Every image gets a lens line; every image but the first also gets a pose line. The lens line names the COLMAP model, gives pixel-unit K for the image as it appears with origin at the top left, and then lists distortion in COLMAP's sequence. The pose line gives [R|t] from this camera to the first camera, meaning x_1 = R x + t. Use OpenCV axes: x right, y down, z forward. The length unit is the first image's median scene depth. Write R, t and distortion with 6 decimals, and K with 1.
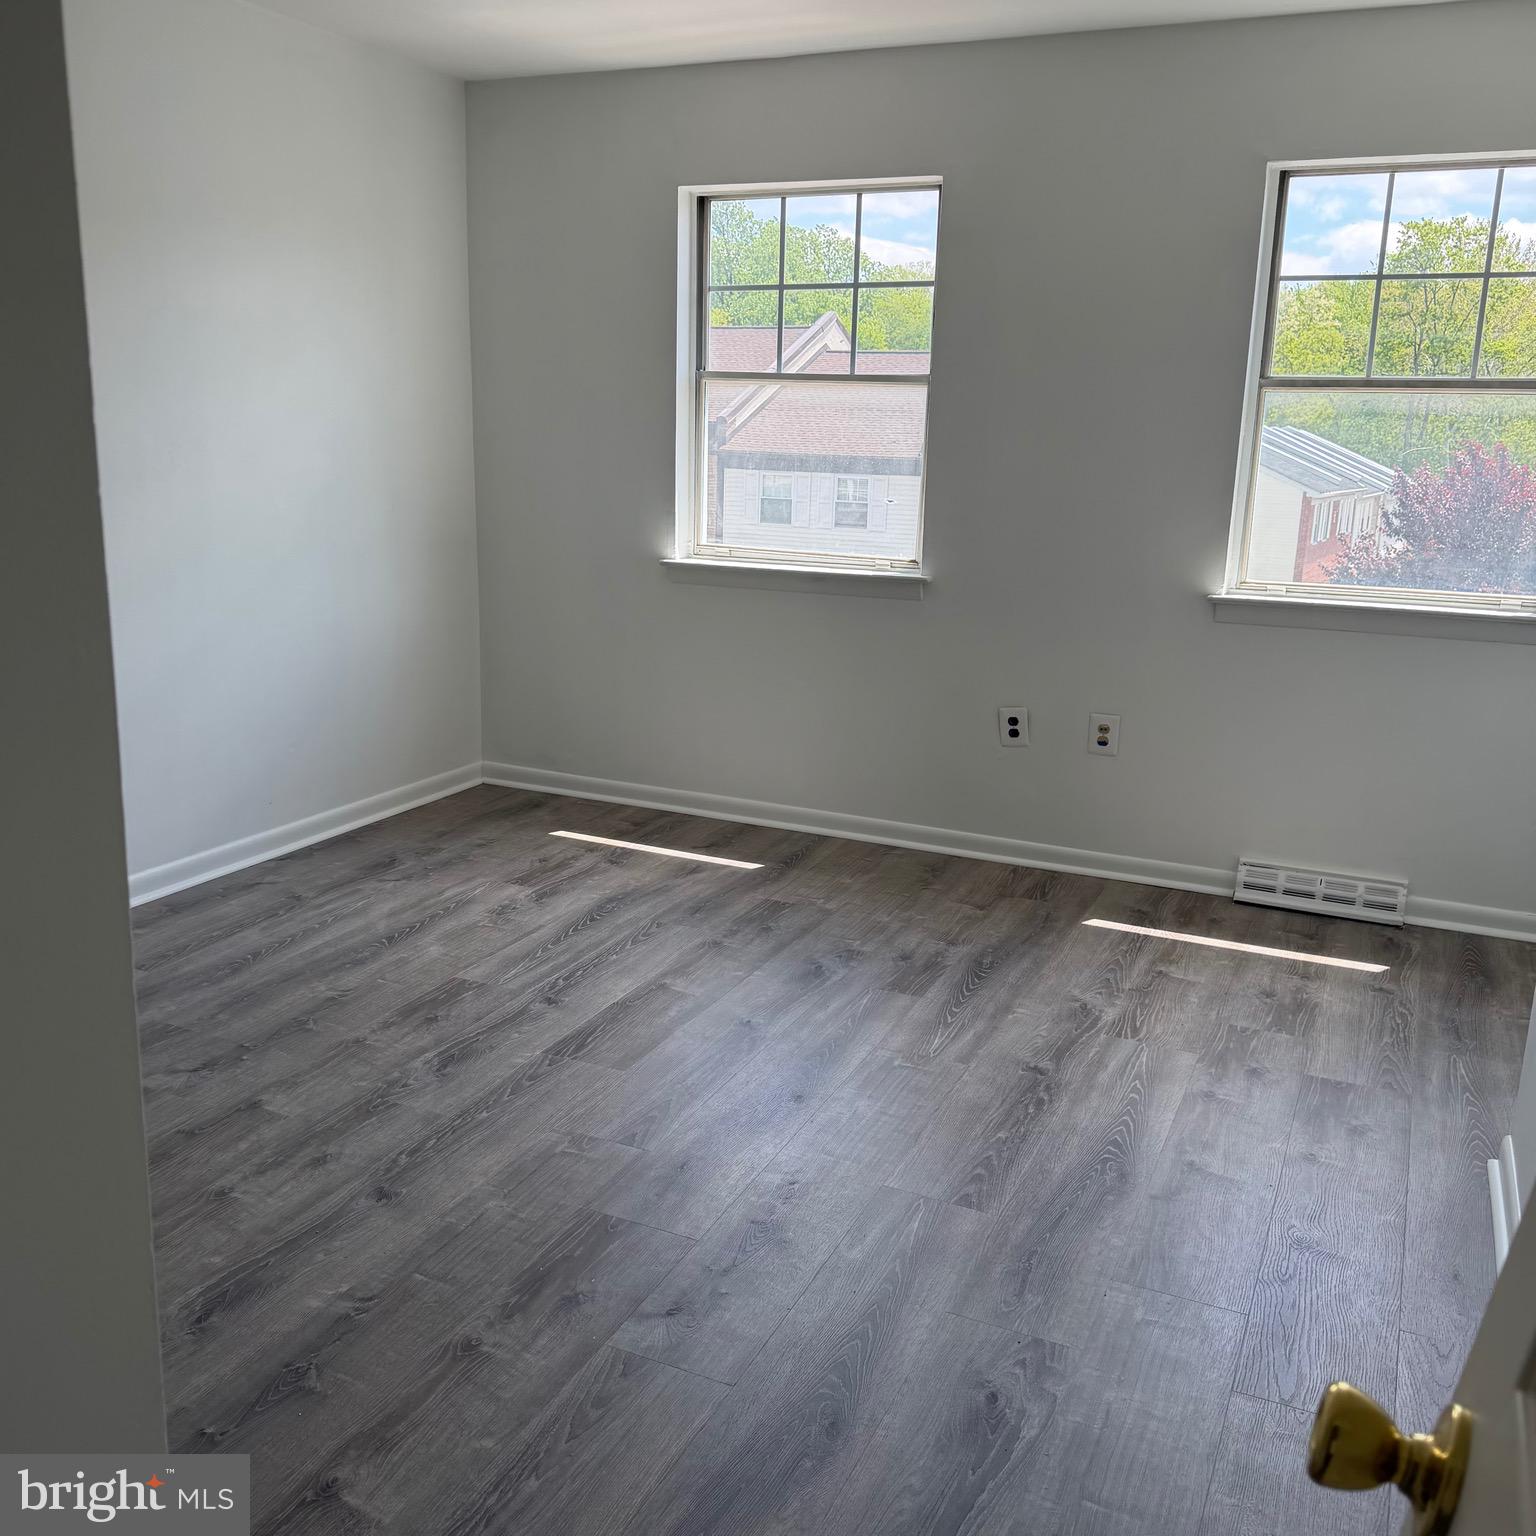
lens RADIAL K [[1421.2, 0, 768.0], [0, 1421.2, 768.0], [0, 0, 1]] dist [-0.000626, -0.014093]
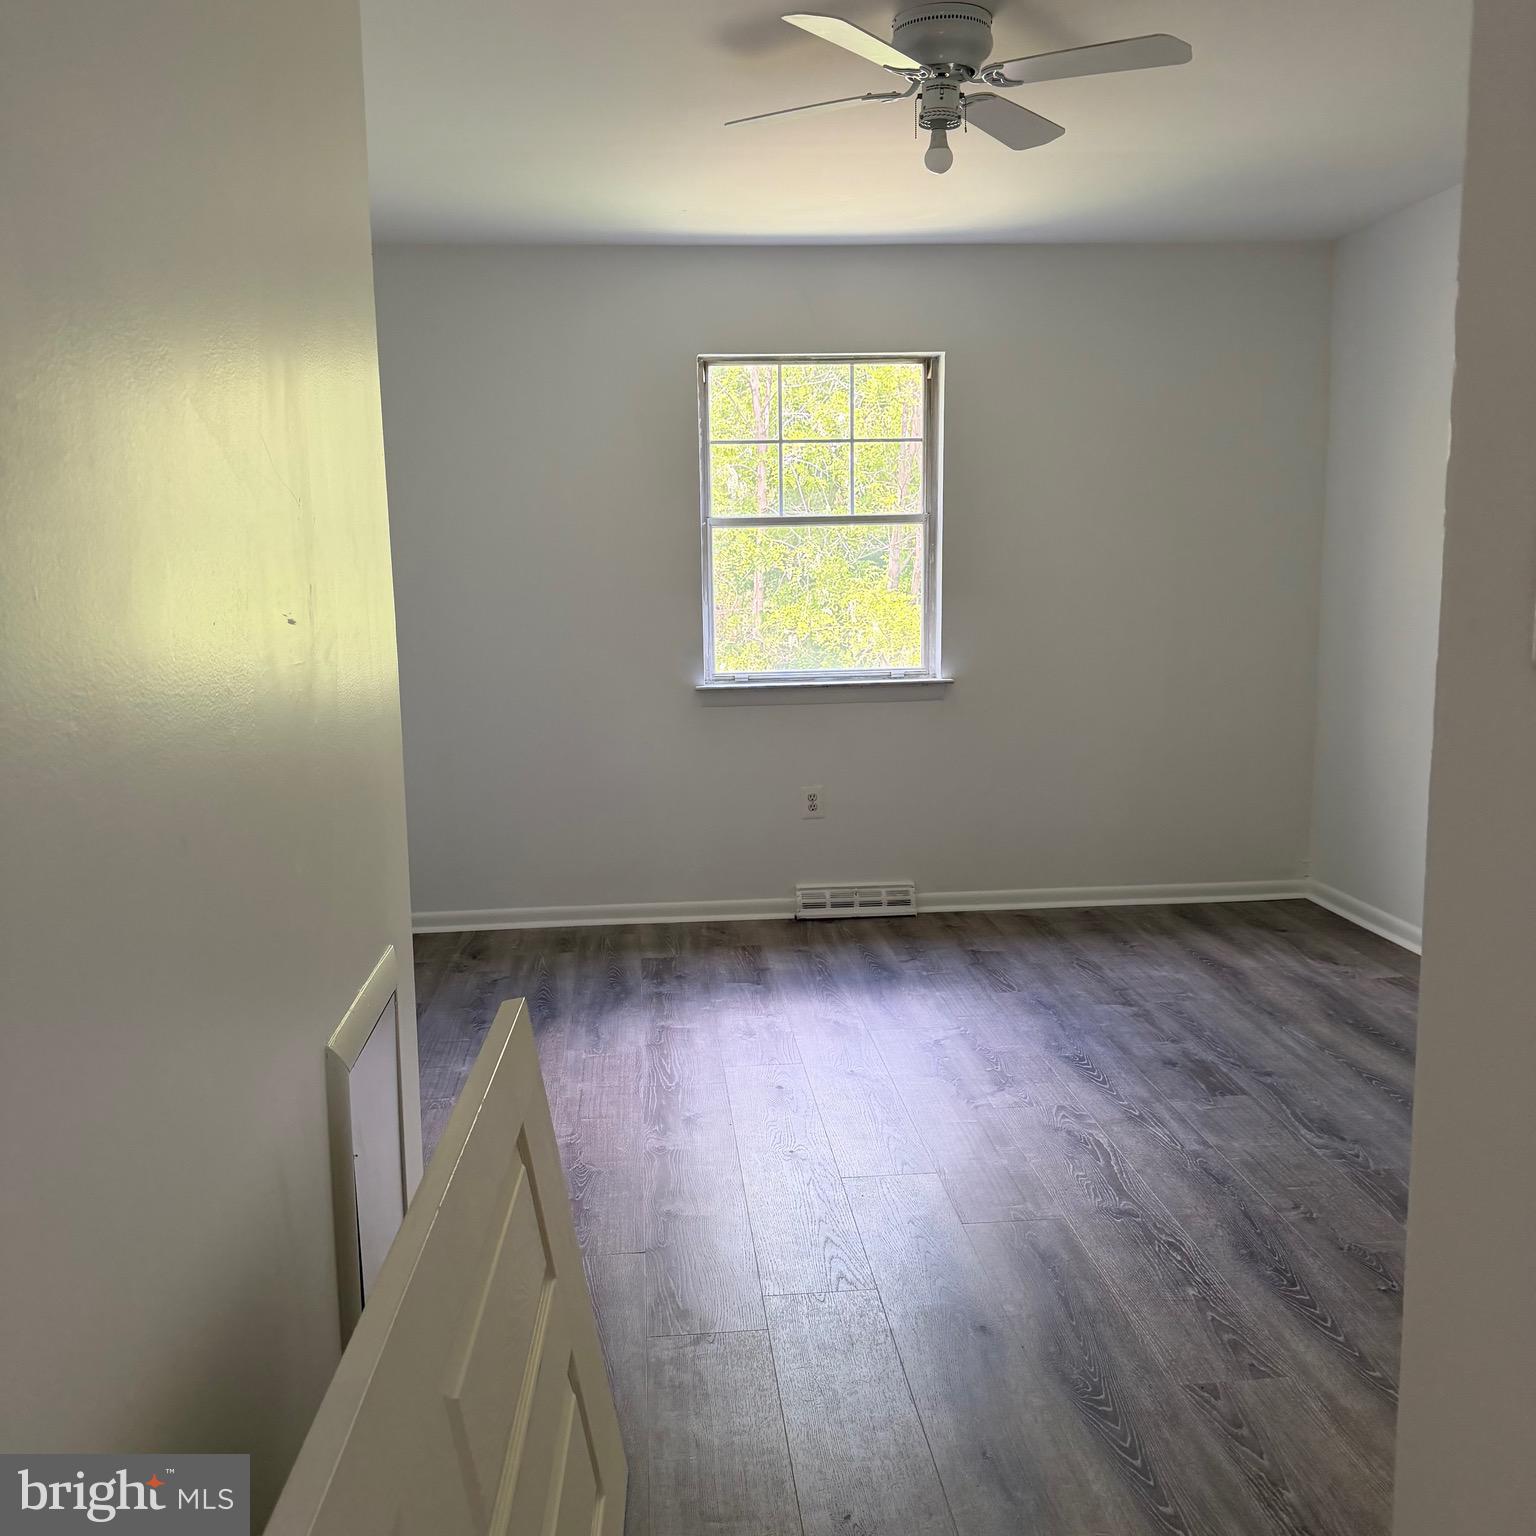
lens RADIAL K [[1163.6, 0, 767.8], [0, 1163.6, 796.6], [0, 0, 1]] dist [-0.002313, -0.002978]
pose [[0.878878, -0.130364, 0.458889, -0.236957], [0.146819, 0.989163, -0.000186, -0.029140], [-0.453891, 0.067537, 0.888494, 0.098008]]
